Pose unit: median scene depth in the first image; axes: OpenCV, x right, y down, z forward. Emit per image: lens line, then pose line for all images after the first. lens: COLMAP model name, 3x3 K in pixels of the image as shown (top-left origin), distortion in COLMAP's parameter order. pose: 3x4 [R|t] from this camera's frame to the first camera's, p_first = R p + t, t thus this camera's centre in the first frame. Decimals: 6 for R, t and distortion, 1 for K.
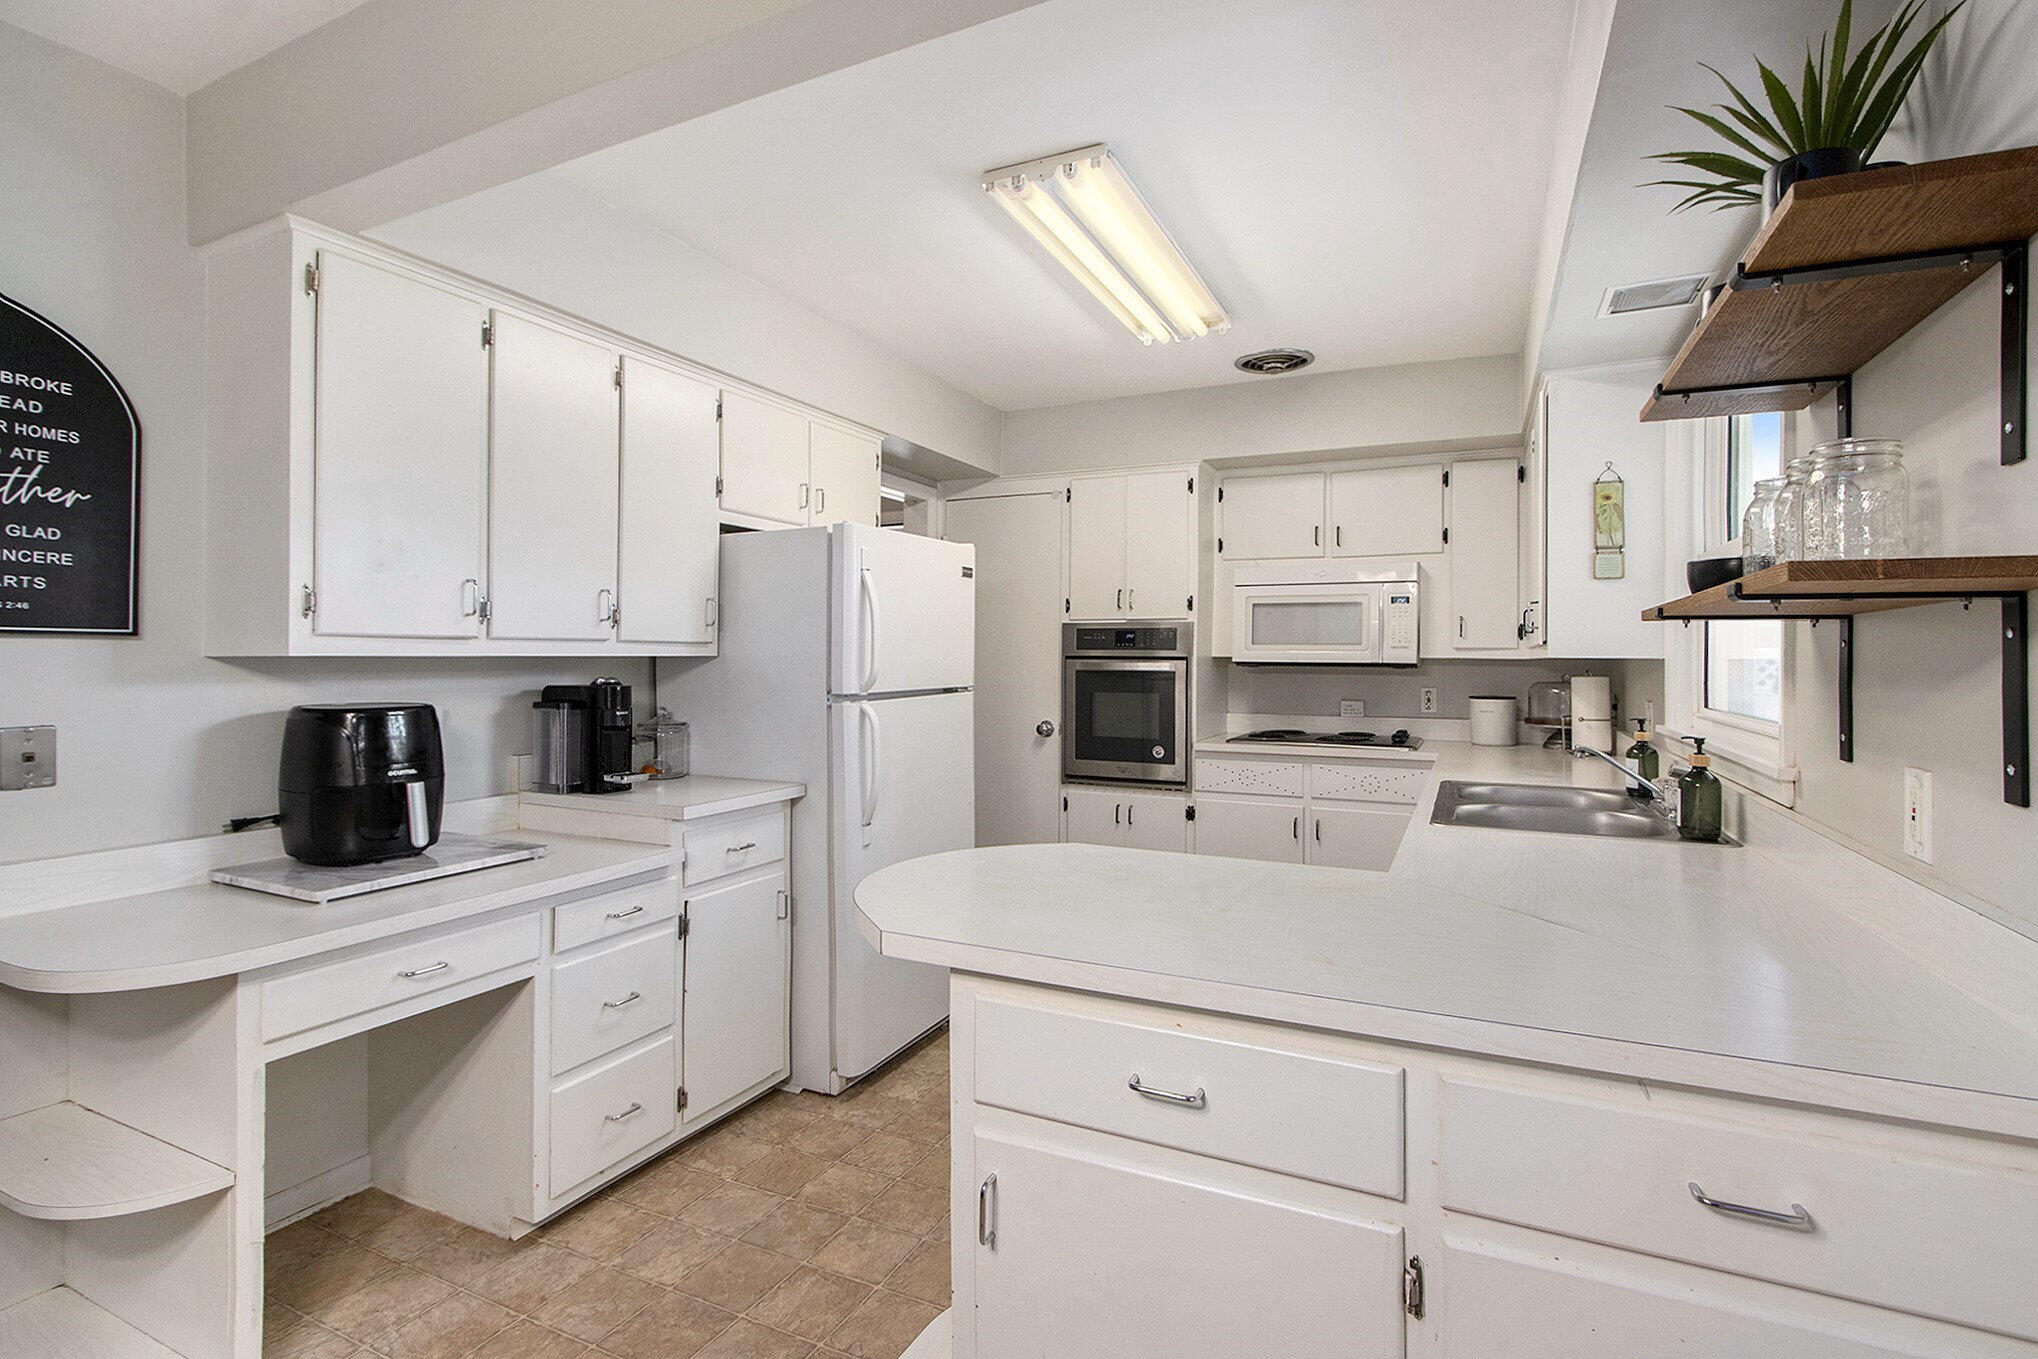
lens RADIAL K [[977.3, 0, 1021.3], [0, 977.3, 663.8], [0, 0, 1]] dist [-0.000013, 0.000436]
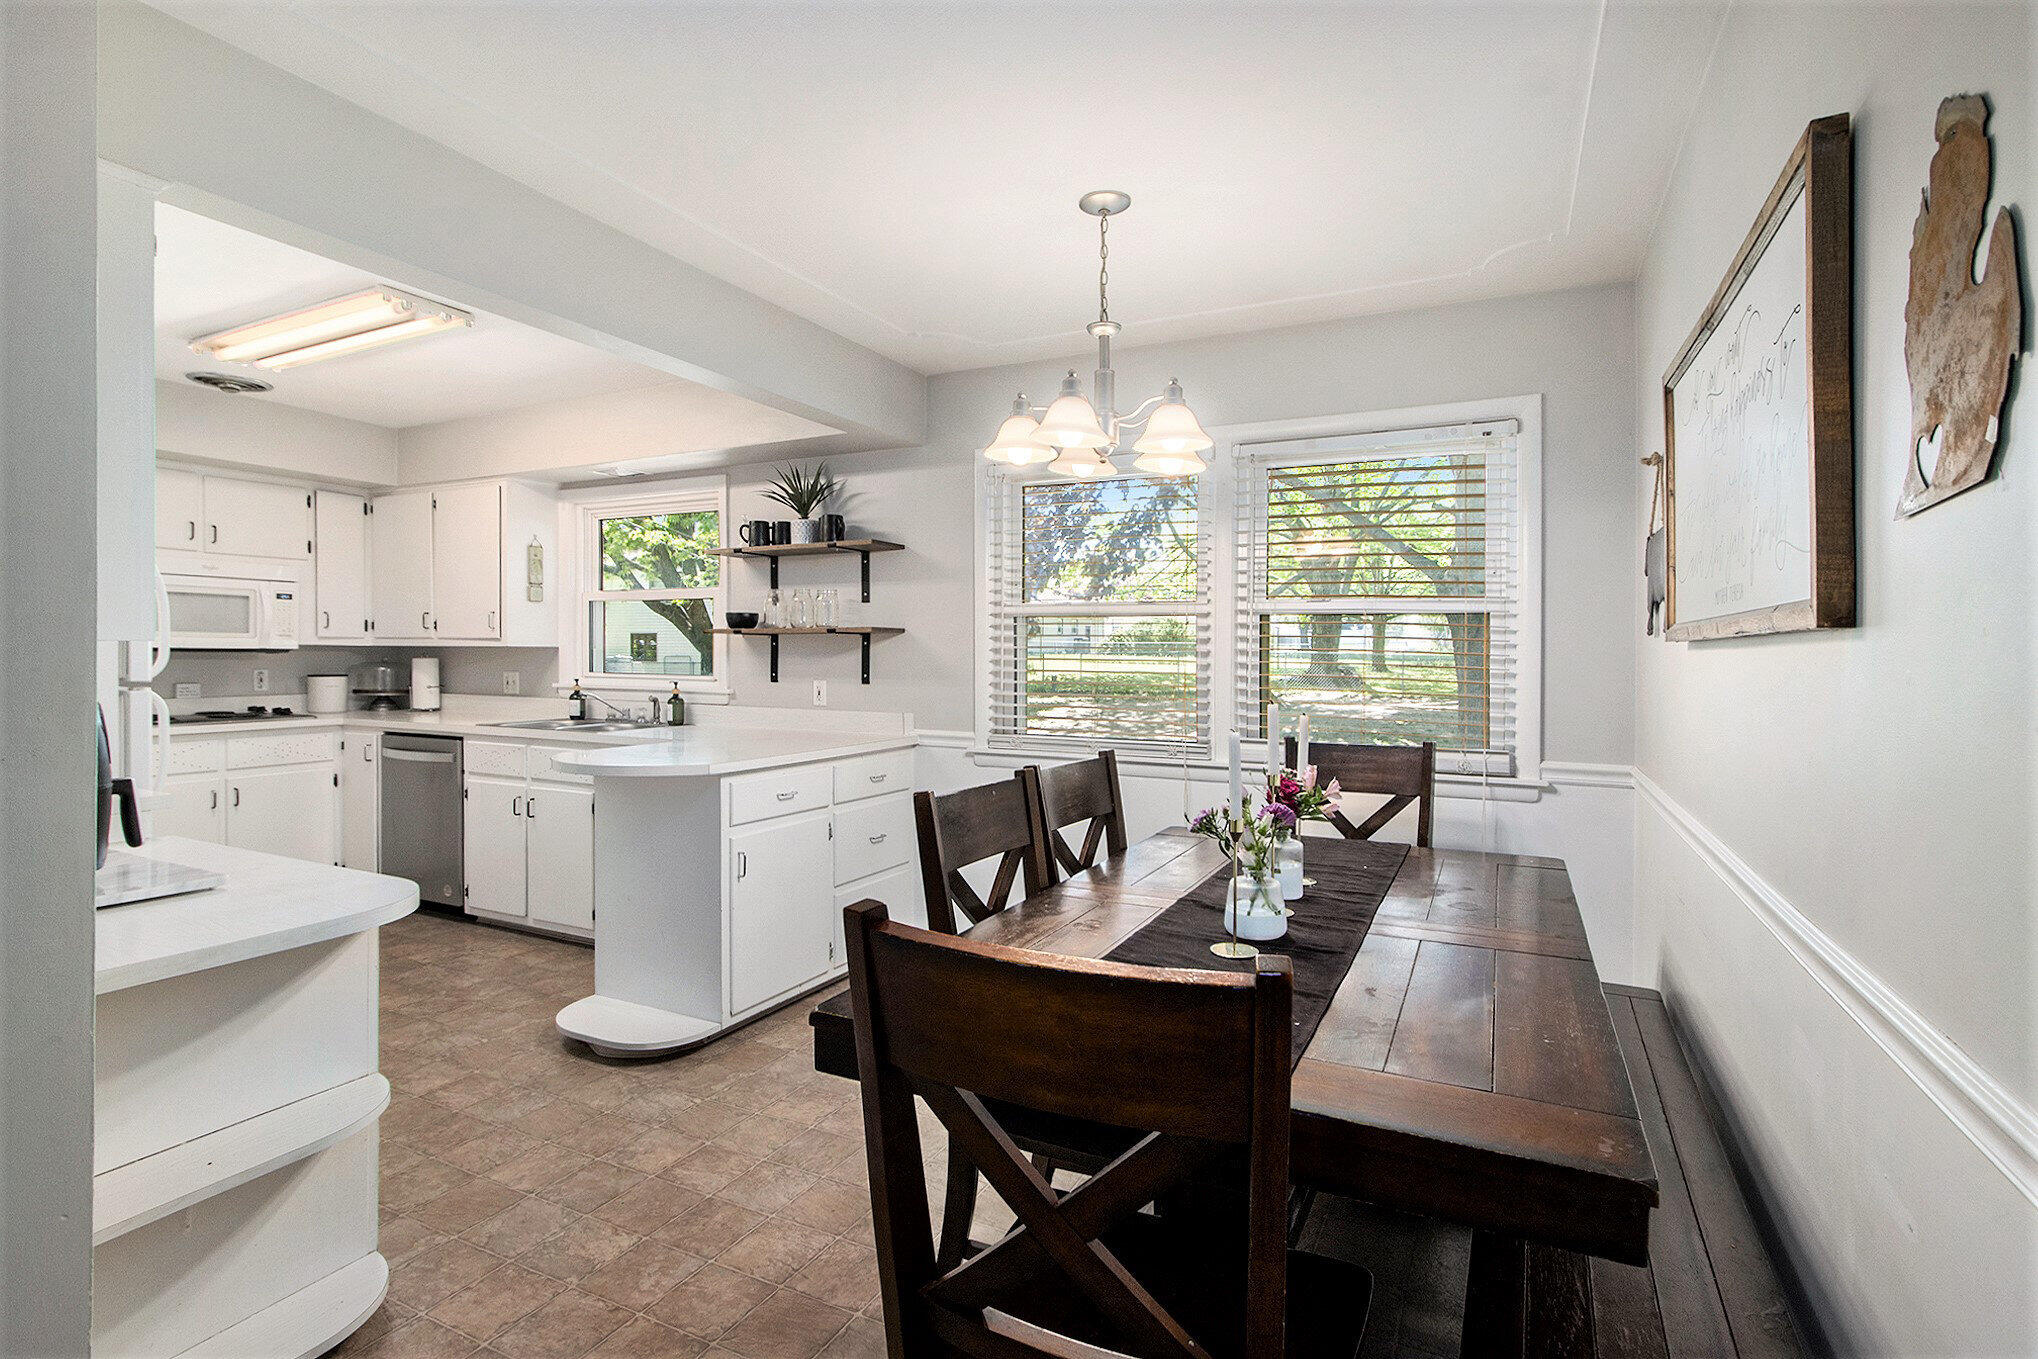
lens RADIAL K [[977.3, 0, 1018.6], [0, 977.3, 665.9], [0, 0, 1]] dist [-0.000013, 0.000436]
pose [[0.003079, -0.017892, 0.999835, -1.153733], [-0.000404, 0.999840, 0.017893, -0.002723], [-0.999995, -0.000459, 0.003072, 0.123595]]
